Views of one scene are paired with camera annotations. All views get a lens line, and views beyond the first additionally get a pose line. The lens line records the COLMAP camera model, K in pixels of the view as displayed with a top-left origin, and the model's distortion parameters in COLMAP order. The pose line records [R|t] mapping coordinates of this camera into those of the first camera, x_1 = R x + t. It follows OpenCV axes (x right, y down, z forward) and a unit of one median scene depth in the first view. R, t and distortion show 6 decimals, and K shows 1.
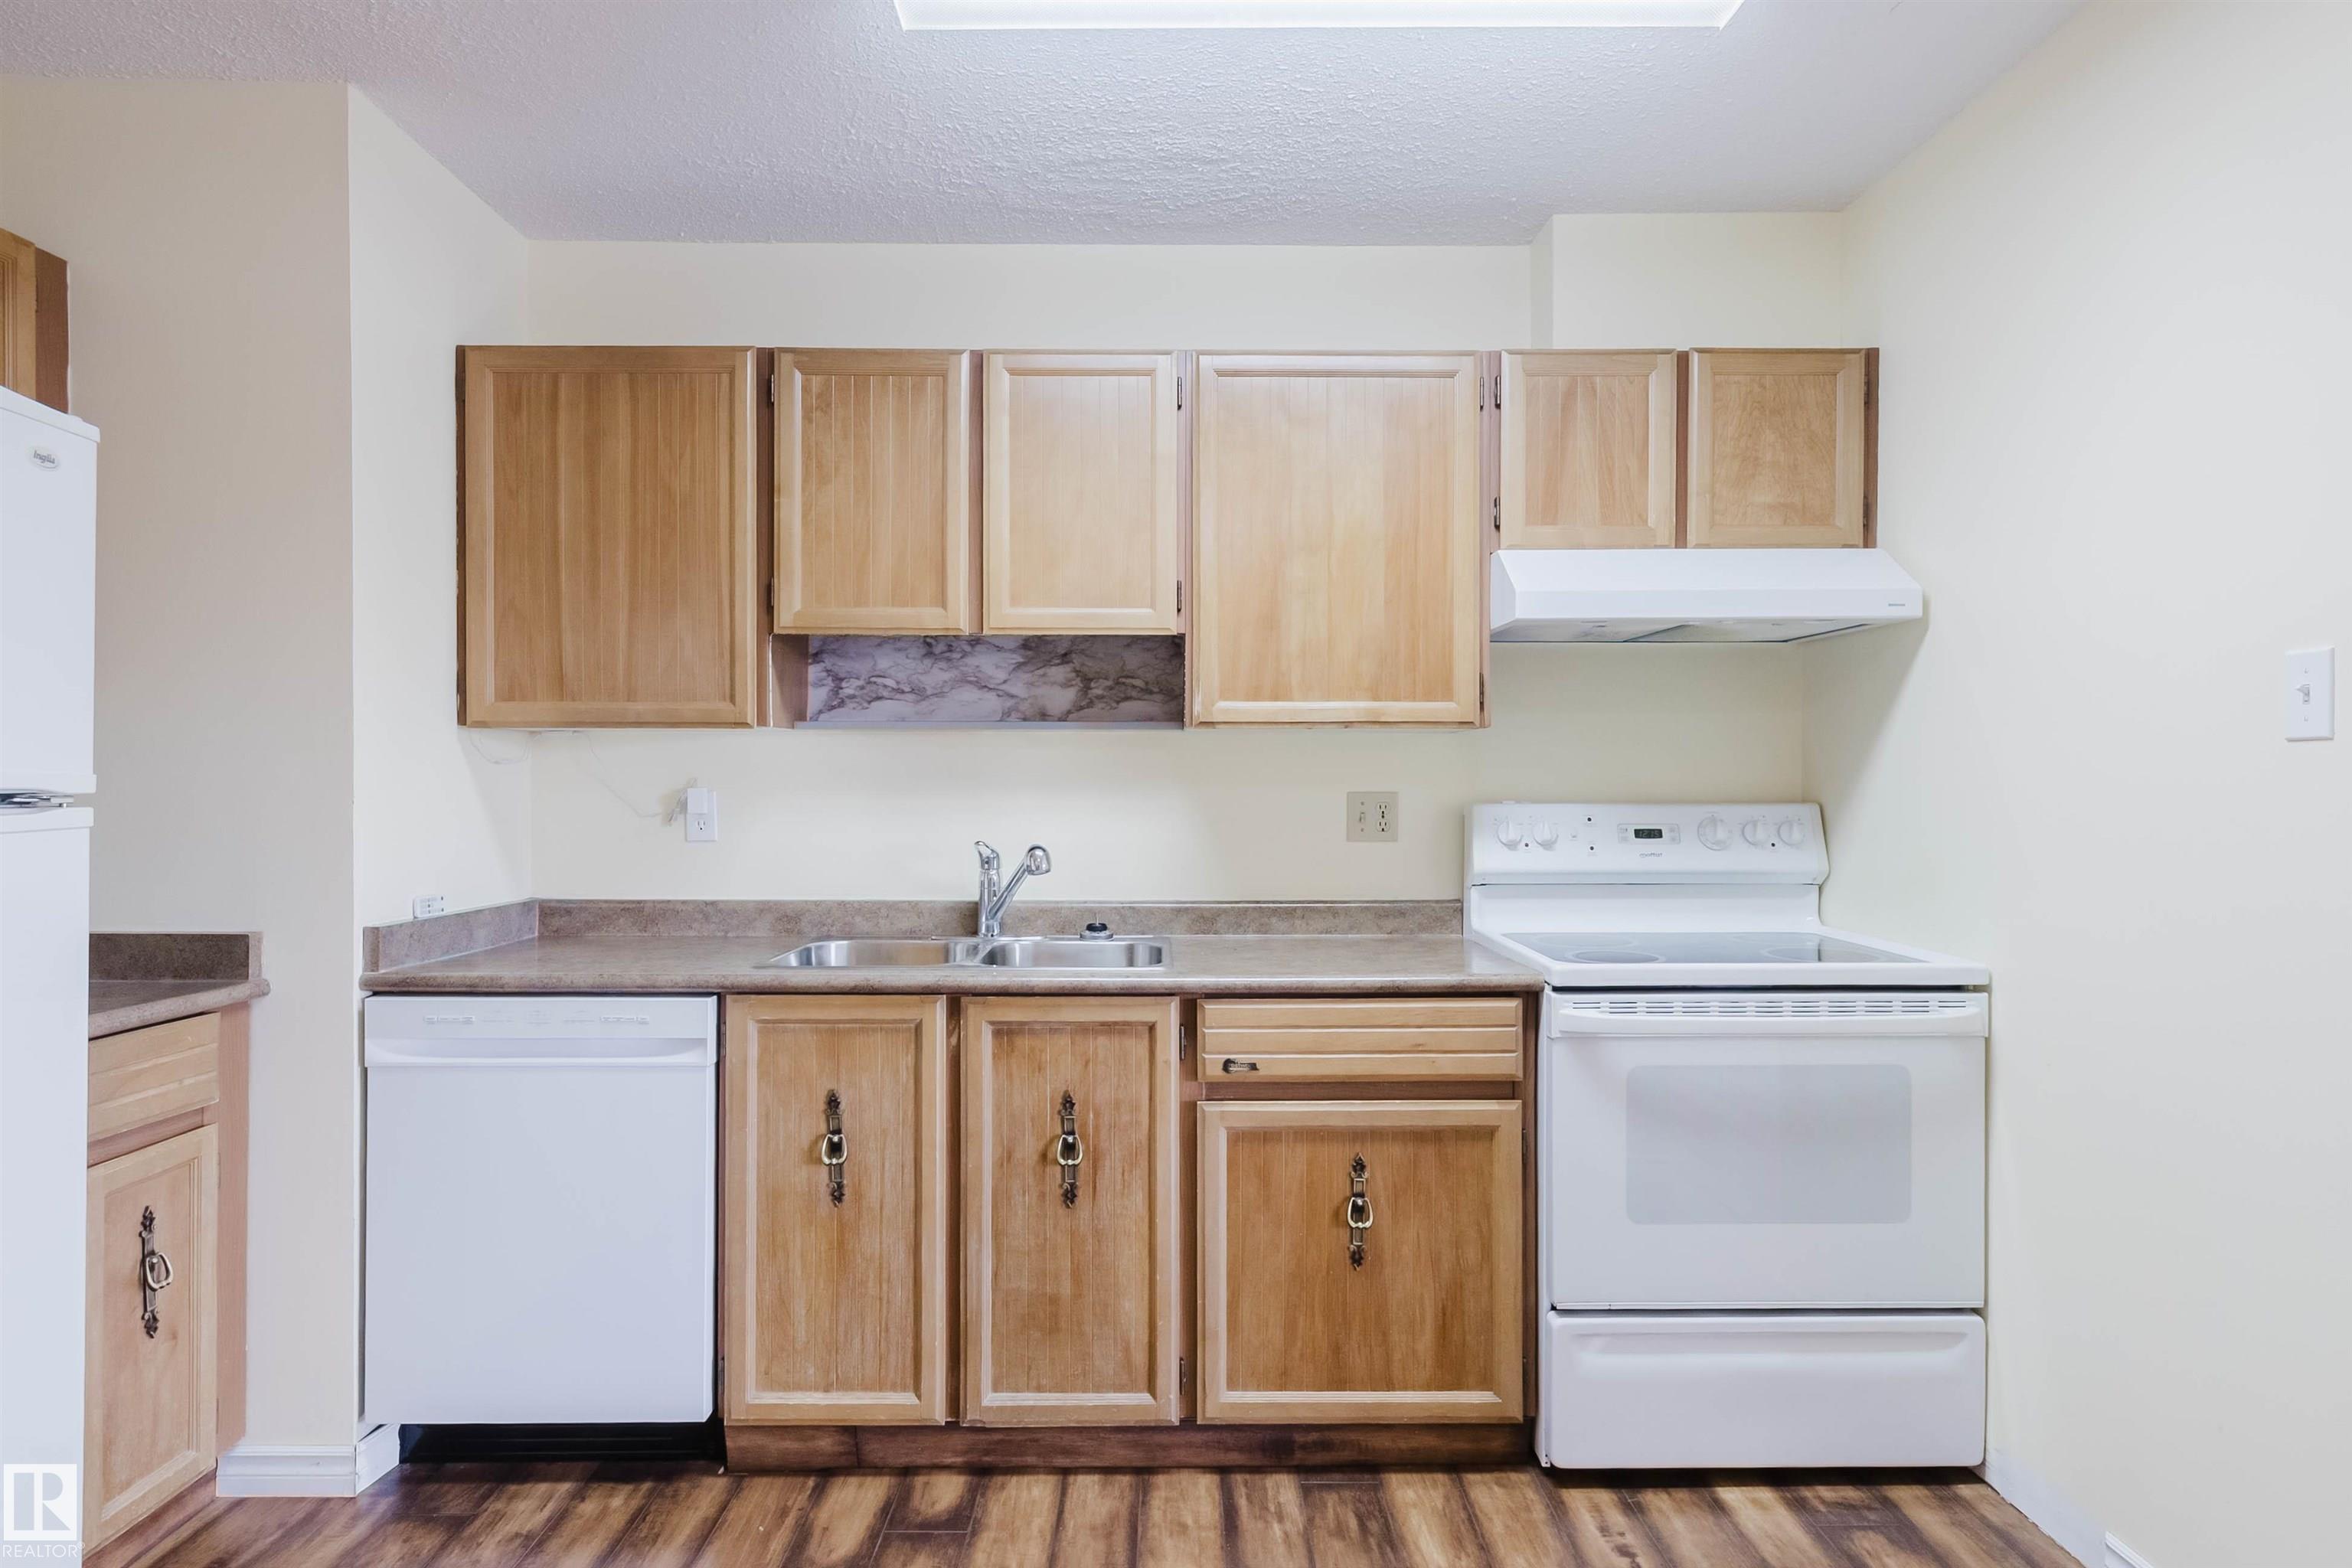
lens RADIAL K [[1296.1, 0, 1168.9], [0, 1296.1, 790.7], [0, 0, 1]] dist [0.004526, -0.002471]
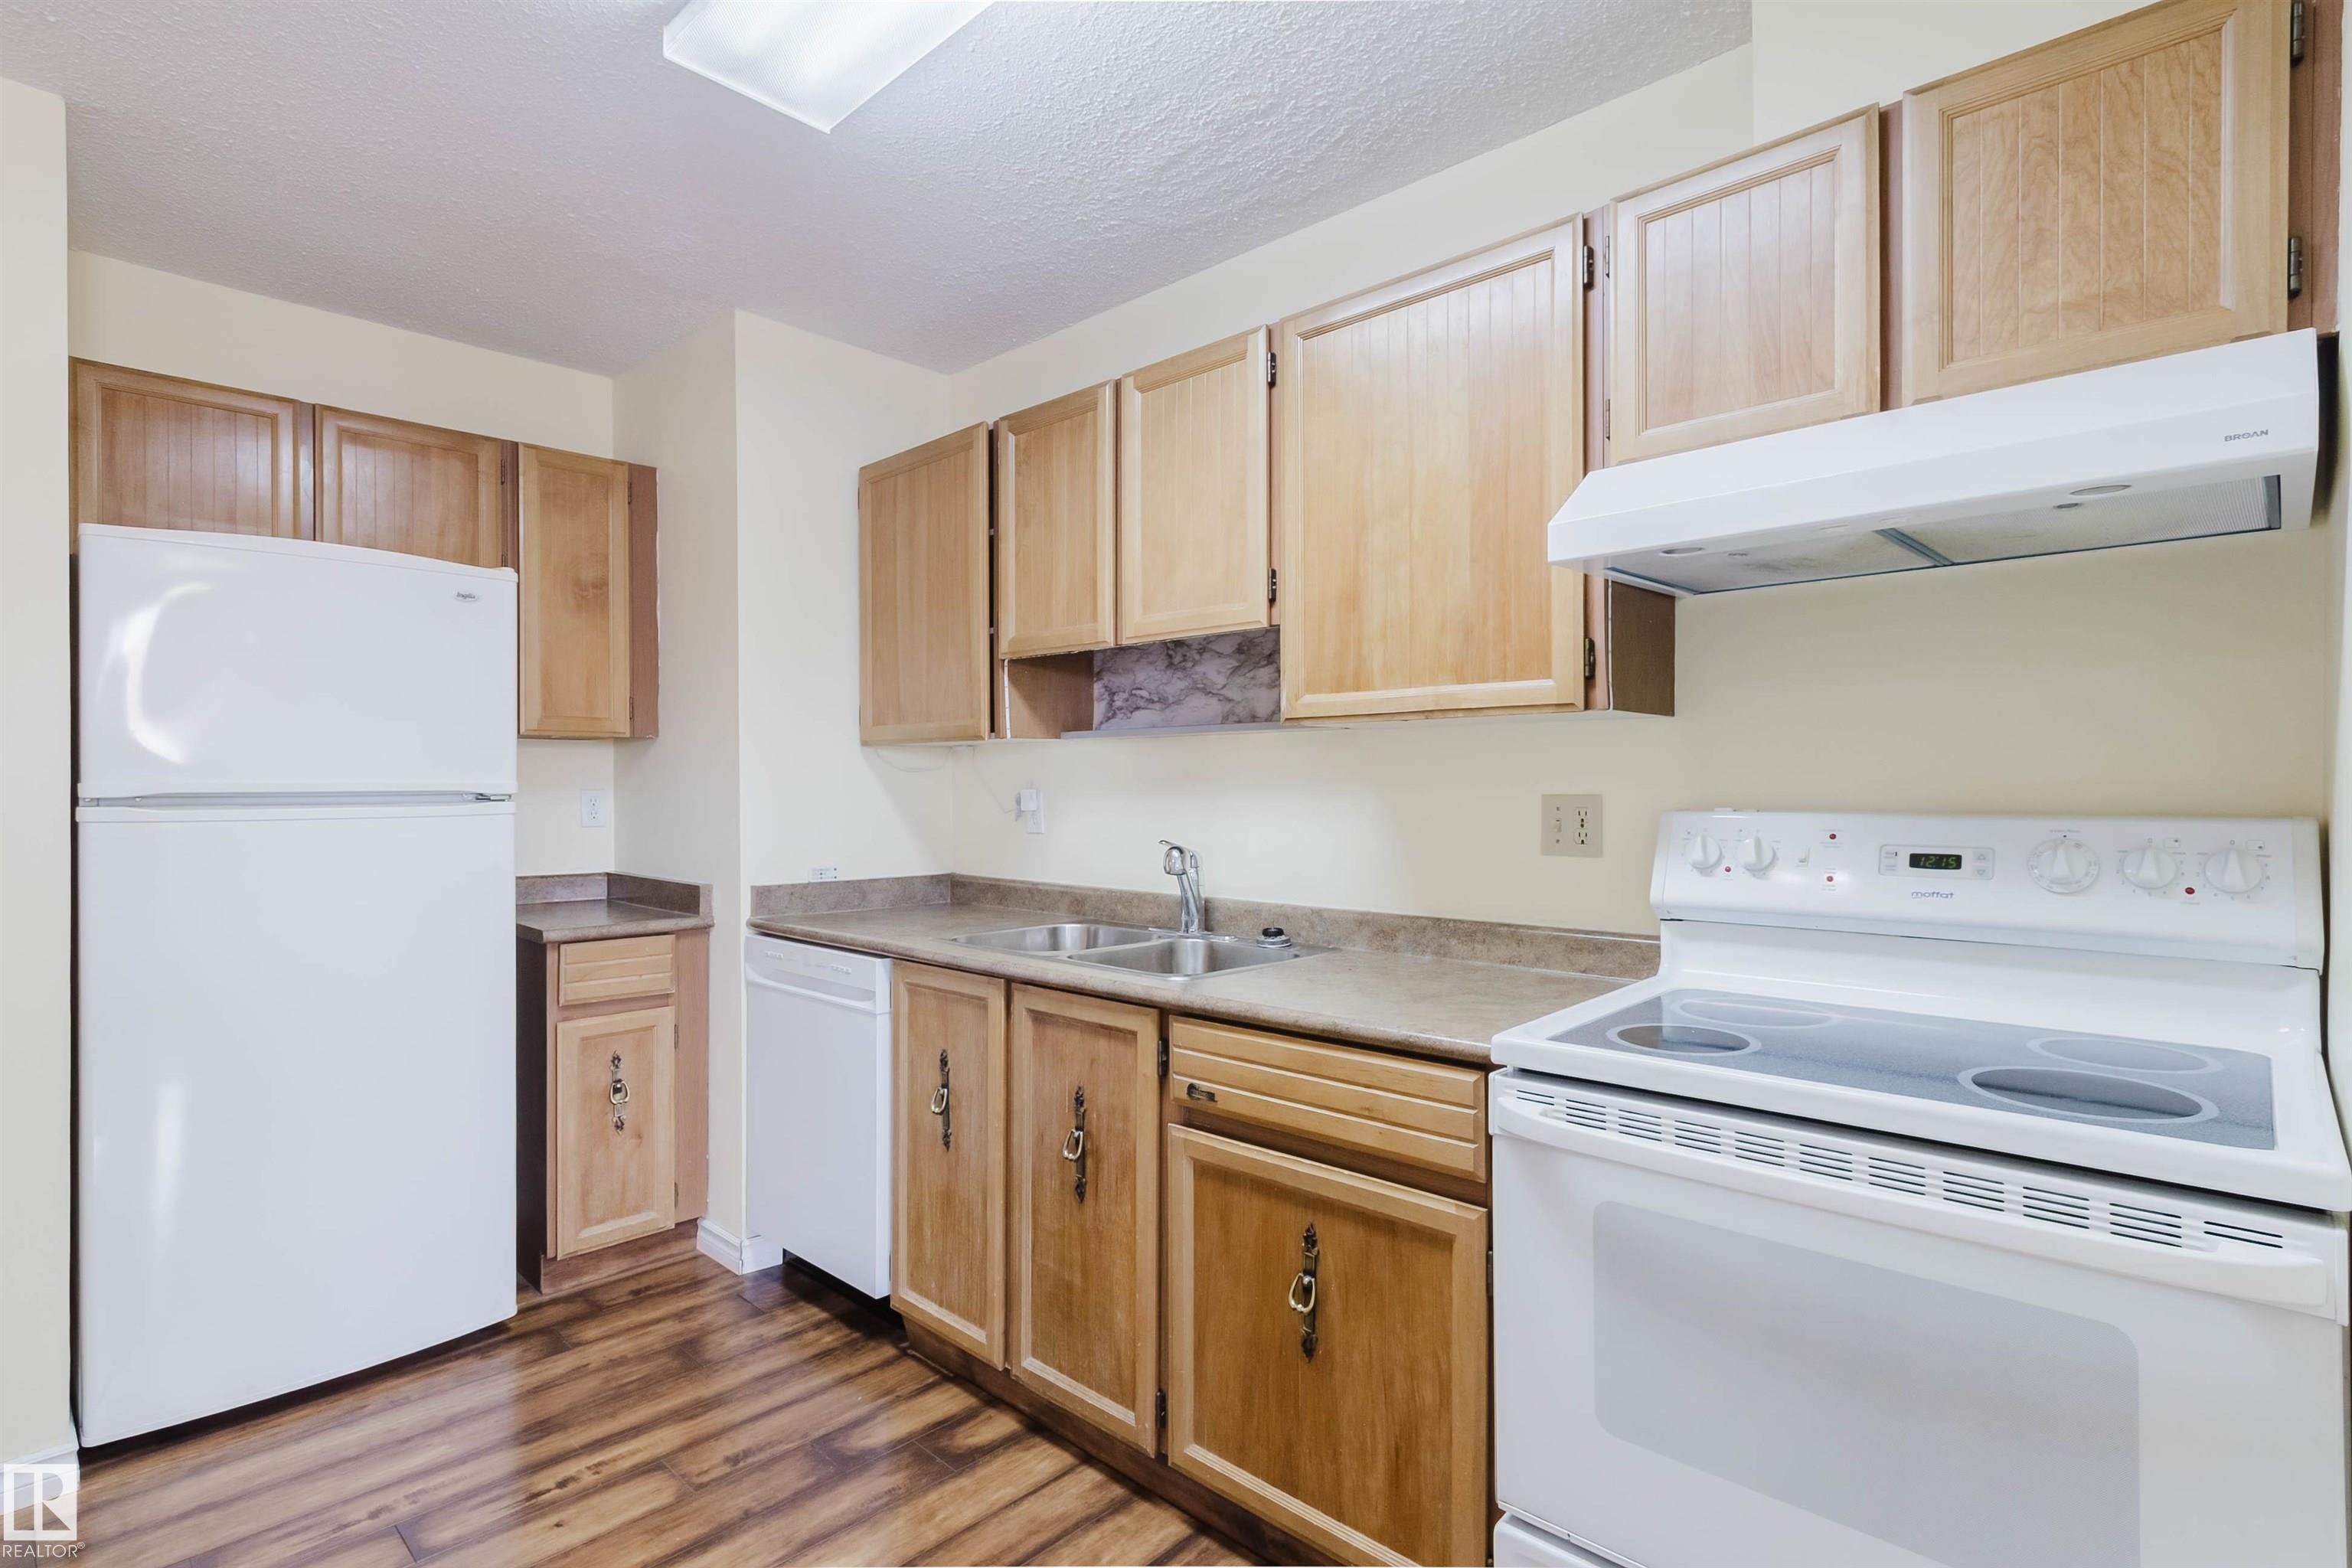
lens RADIAL K [[1132.4, 0, 1182.1], [0, 1132.4, 787.0], [0, 0, 1]] dist [0.001844, -0.002659]
pose [[0.724833, -0.000600, -0.688925, 0.586544], [-0.000834, 0.999998, -0.001749, -0.003033], [0.688924, 0.001842, 0.724831, 0.402677]]
